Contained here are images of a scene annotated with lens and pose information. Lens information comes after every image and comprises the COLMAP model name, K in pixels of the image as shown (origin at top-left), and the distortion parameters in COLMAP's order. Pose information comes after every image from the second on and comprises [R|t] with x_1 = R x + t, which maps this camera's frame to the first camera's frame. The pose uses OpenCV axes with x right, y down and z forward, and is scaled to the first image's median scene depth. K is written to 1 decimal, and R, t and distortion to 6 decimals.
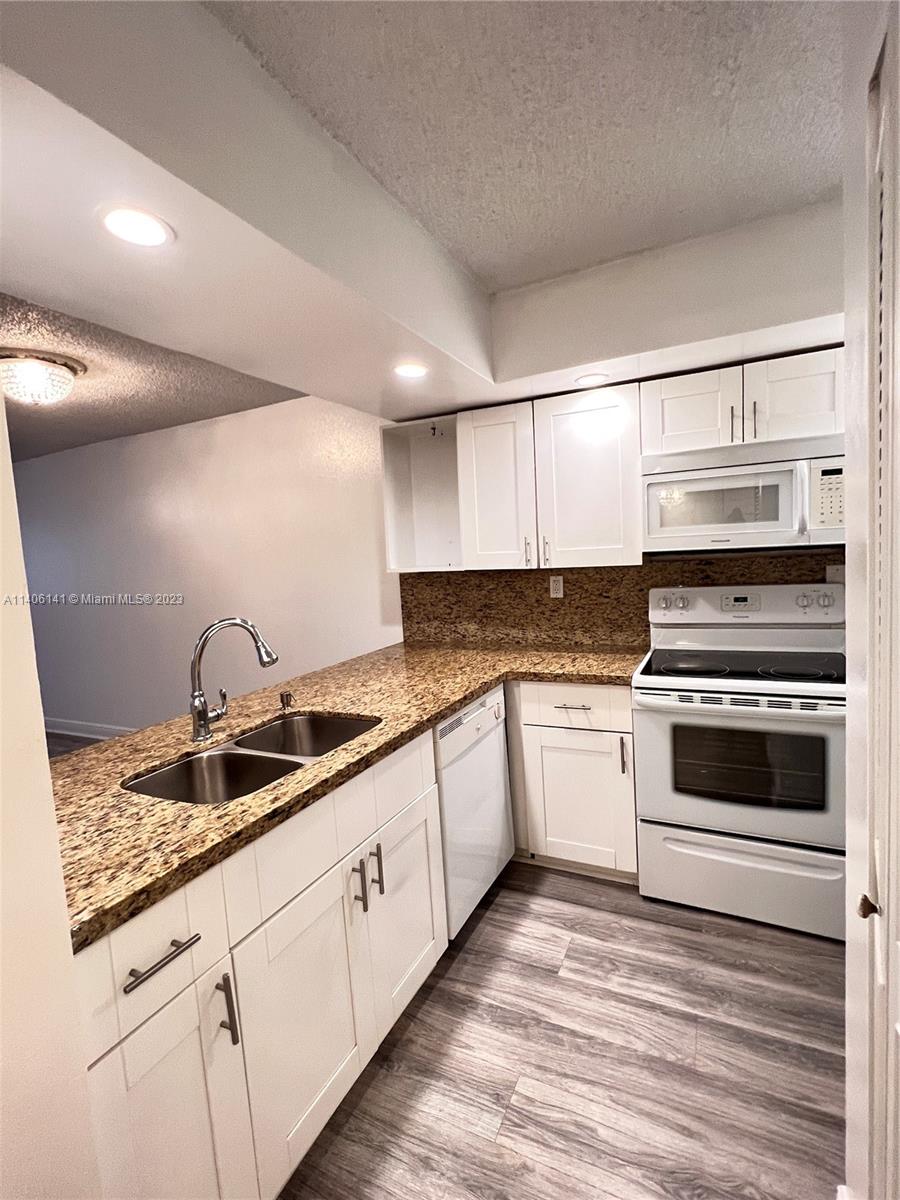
lens RADIAL K [[555.8, 0, 449.7], [0, 555.8, 600.1], [0, 0, 1]] dist [0.001771, 0.000118]
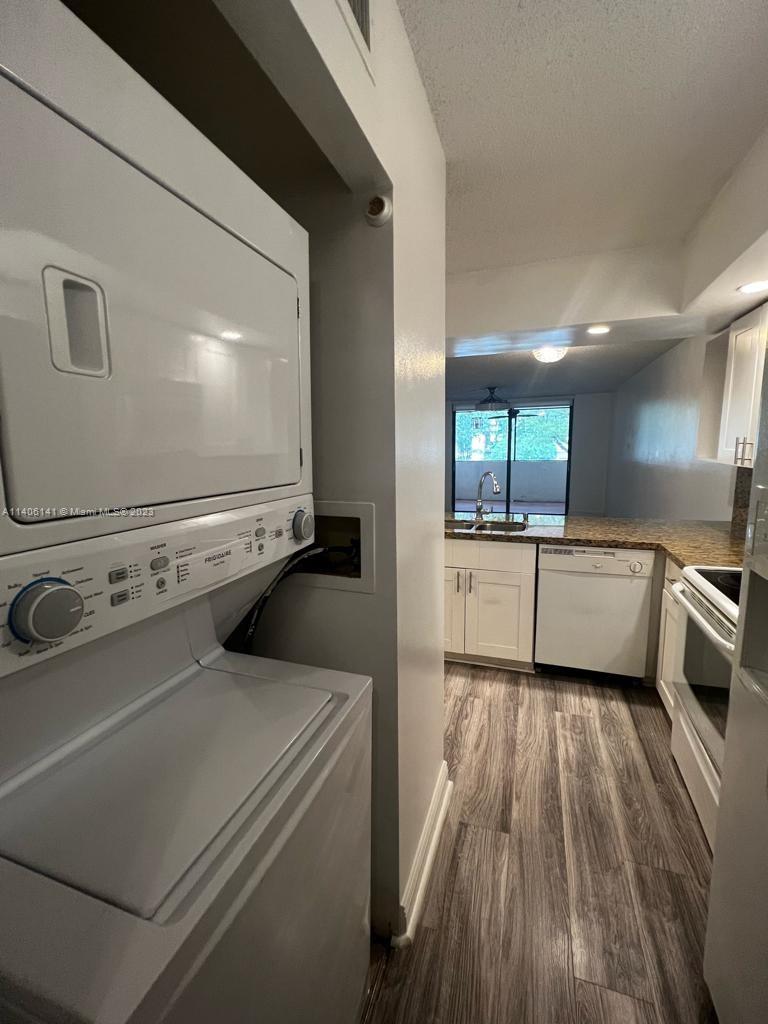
lens RADIAL K [[437.1, 0, 386.5], [0, 437.1, 515.5], [0, 0, 1]] dist [-0.010392, -0.000019]
pose [[0.124773, 0.200167, -0.971784, 1.345534], [-0.073863, 0.978595, 0.192086, -0.109142], [0.989432, 0.047812, 0.136887, 0.322531]]
